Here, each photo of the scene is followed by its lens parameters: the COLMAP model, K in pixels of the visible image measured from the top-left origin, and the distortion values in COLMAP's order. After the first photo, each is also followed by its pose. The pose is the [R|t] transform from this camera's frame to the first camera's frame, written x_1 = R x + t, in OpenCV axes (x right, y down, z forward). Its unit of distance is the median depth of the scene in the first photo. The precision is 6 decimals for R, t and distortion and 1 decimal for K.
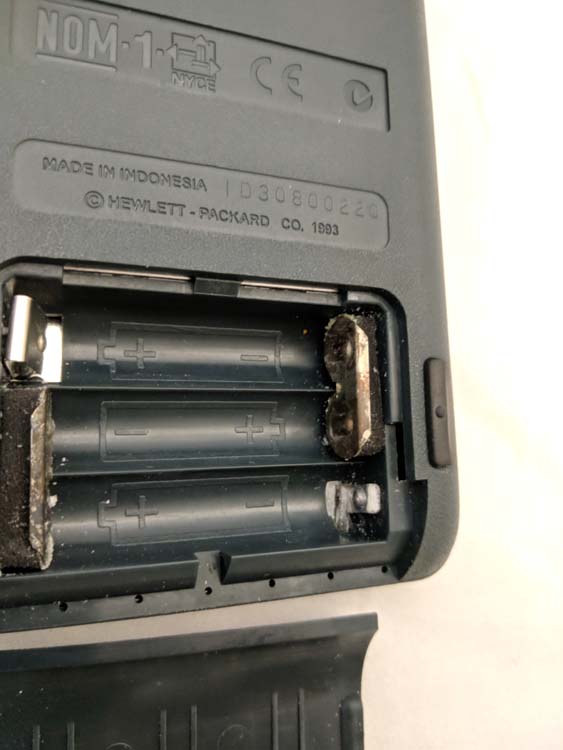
lens RADIAL K [[612.6, 0, 281.5], [0, 612.6, 375.0], [0, 0, 1]] dist [0.007221, -0.083883]
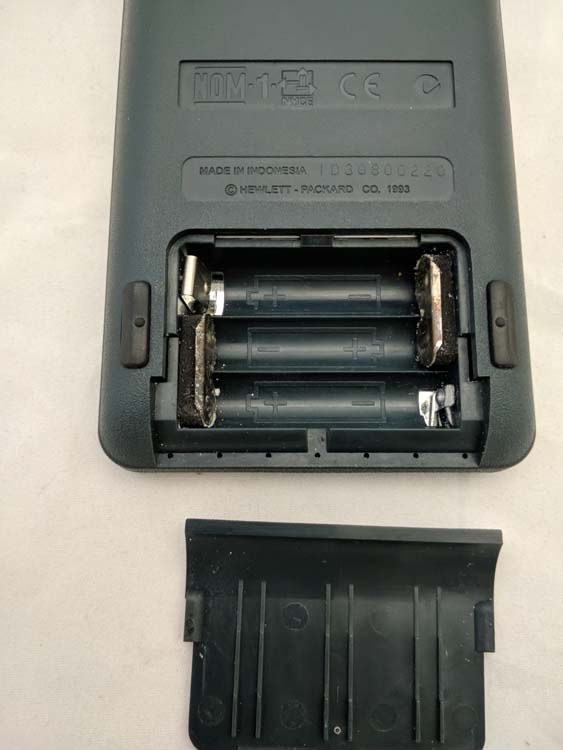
lens RADIAL K [[589.9, 0, 281.5], [0, 589.9, 375.0], [0, 0, 1]] dist [0.063450, -0.184442]
pose [[0.919386, -0.036726, -0.391639, 0.333358], [0.024023, 0.999016, -0.037290, 0.210270], [0.392623, 0.024875, 0.919363, -0.277708]]
